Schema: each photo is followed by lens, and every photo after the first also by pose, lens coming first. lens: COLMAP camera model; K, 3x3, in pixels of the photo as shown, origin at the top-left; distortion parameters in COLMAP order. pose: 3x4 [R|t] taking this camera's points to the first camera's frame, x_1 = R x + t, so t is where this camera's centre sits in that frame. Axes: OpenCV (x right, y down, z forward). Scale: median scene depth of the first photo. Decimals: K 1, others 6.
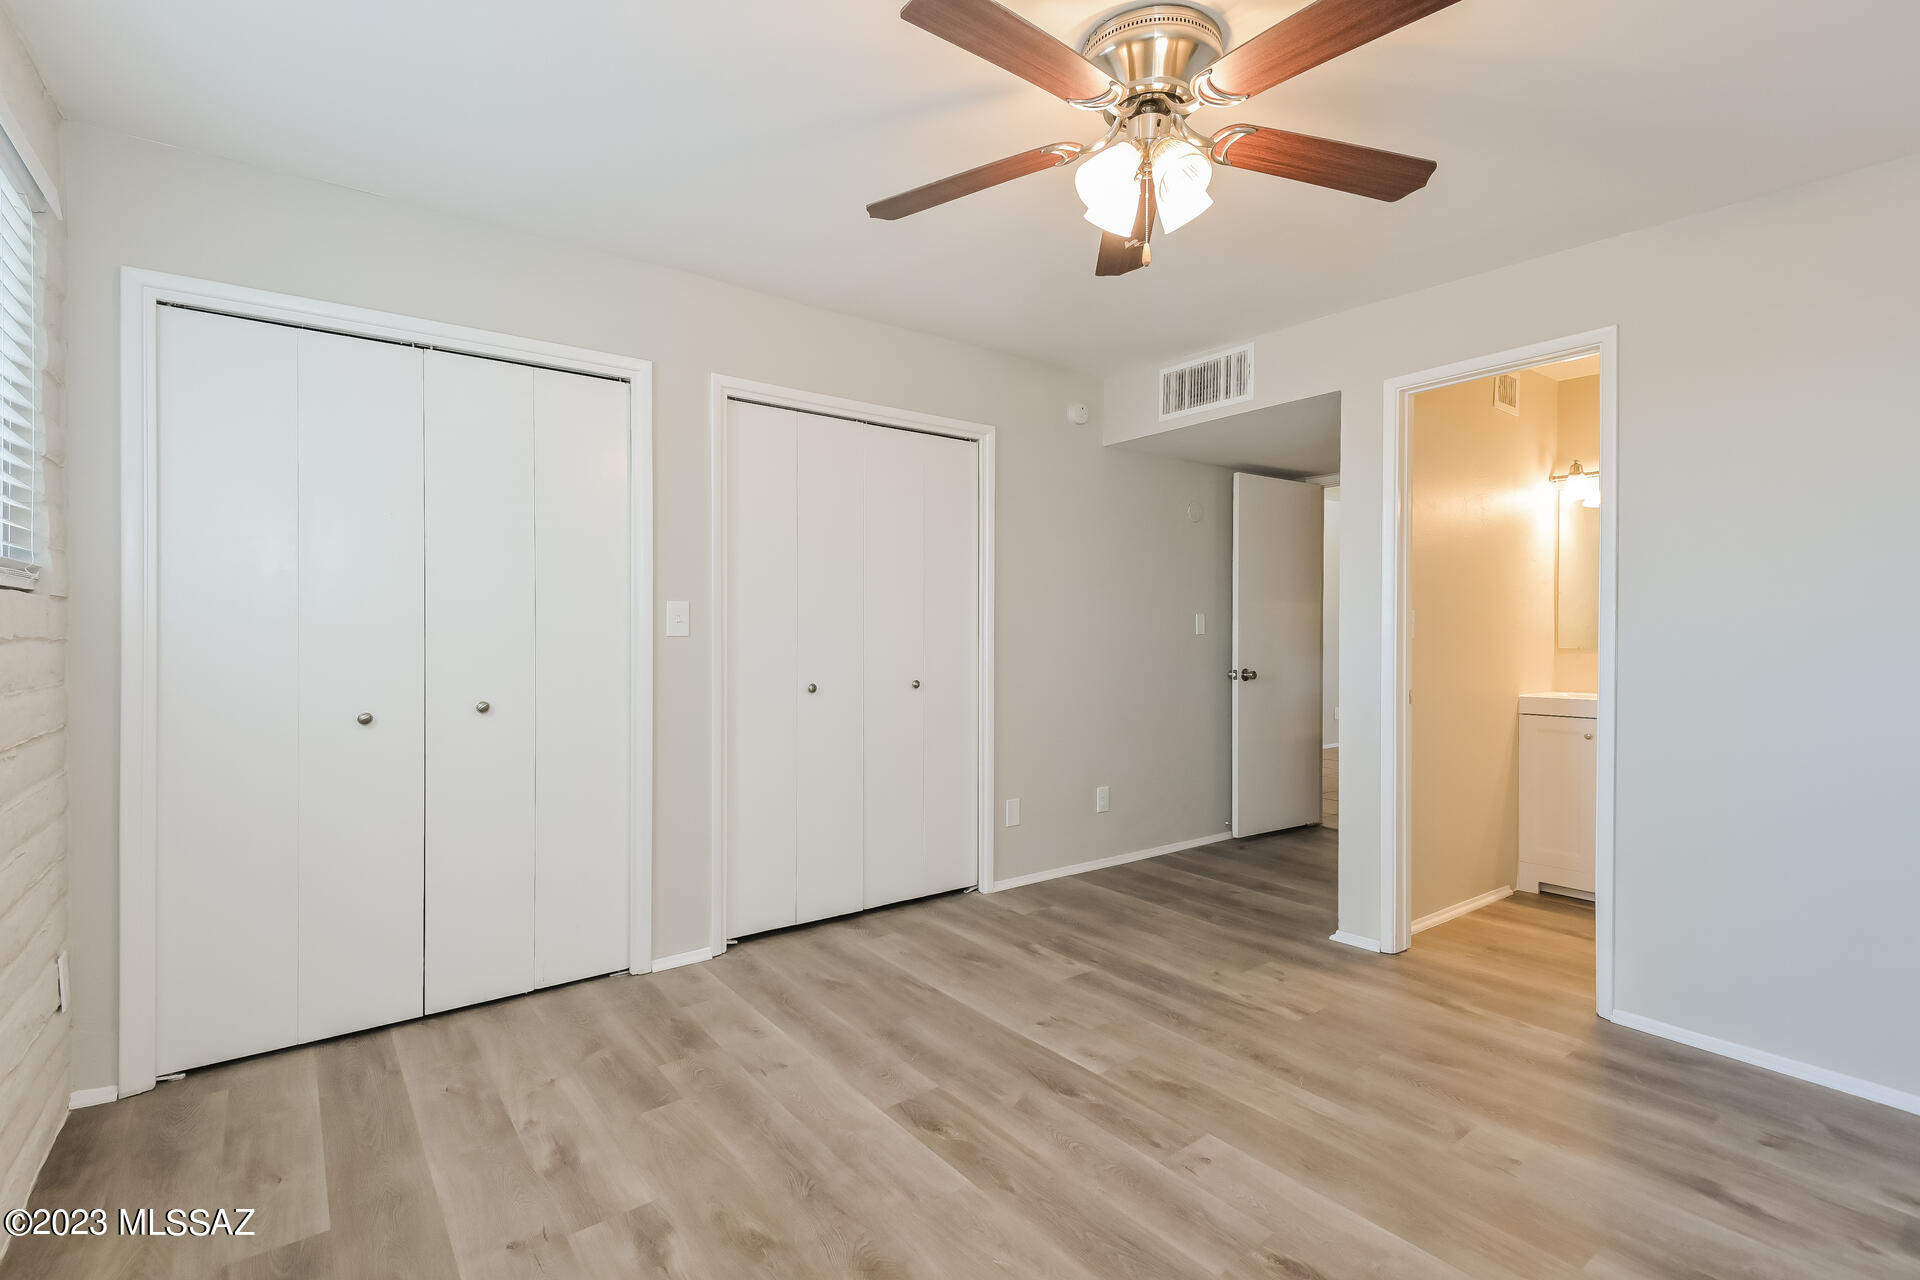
lens RADIAL K [[885.0, 0, 958.9], [0, 885.0, 637.3], [0, 0, 1]] dist [-0.005967, -0.001090]
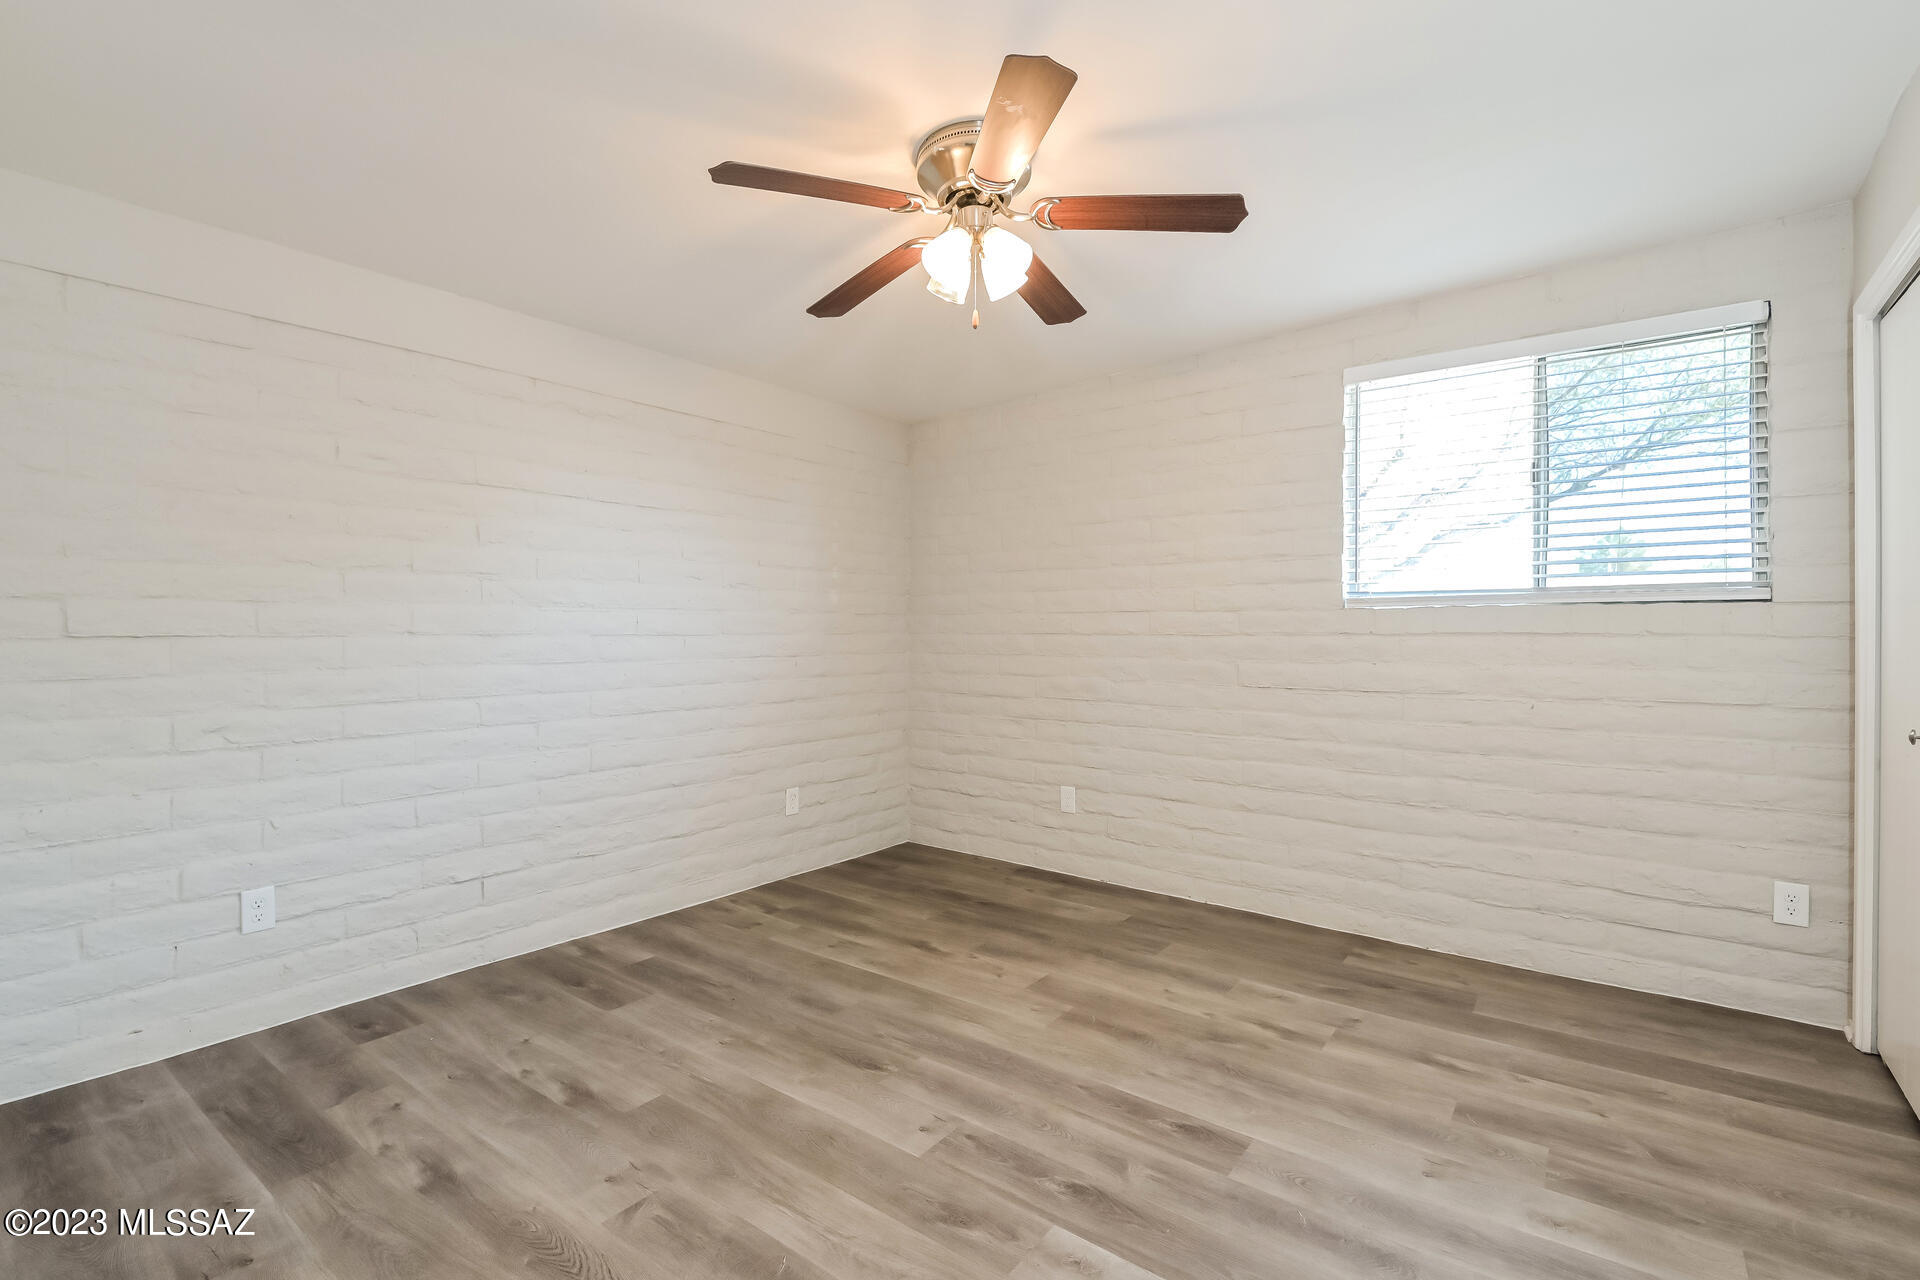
lens RADIAL K [[885.0, 0, 960.7], [0, 885.0, 632.2], [0, 0, 1]] dist [-0.005967, -0.001090]
pose [[-0.965523, 0.000208, -0.260319, 0.485360], [-0.002920, 0.999928, 0.011629, -0.016775], [0.260303, 0.011988, -0.965453, 1.919662]]
